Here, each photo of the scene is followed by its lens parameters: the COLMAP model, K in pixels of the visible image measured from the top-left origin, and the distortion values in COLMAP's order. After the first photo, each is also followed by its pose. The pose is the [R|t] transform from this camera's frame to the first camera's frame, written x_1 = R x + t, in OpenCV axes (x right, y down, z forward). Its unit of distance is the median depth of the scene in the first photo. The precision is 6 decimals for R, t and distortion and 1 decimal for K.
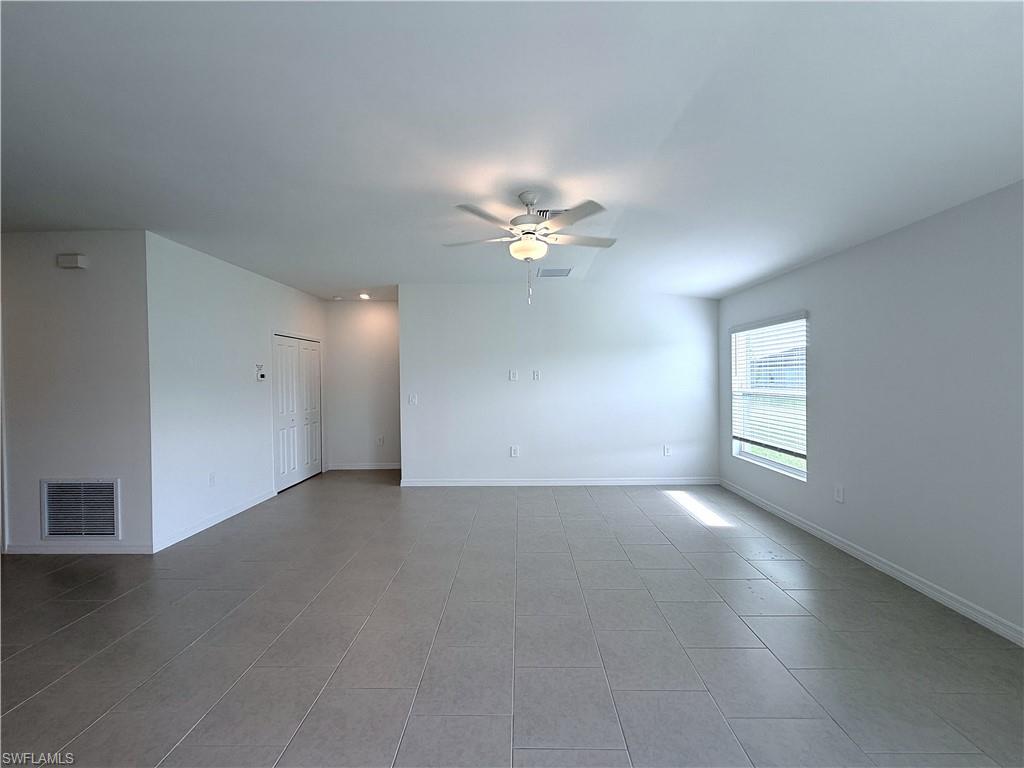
lens RADIAL K [[406.7, 0, 511.5], [0, 406.7, 382.9], [0, 0, 1]] dist [0.001356, -0.000237]
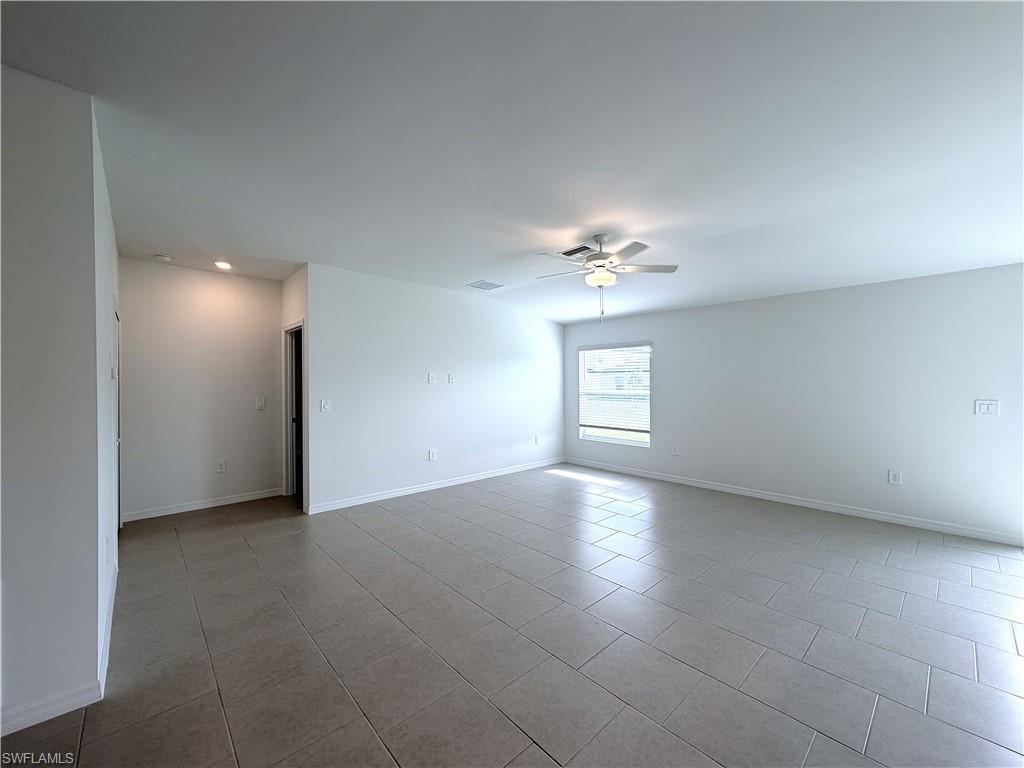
lens RADIAL K [[406.7, 0, 517.3], [0, 406.7, 381.9], [0, 0, 1]] dist [0.001356, -0.000237]
pose [[0.712949, 0.007355, 0.701177, -0.602216], [-0.002876, 0.999967, -0.007566, -0.003850], [-0.701210, 0.003378, 0.712947, 0.157288]]
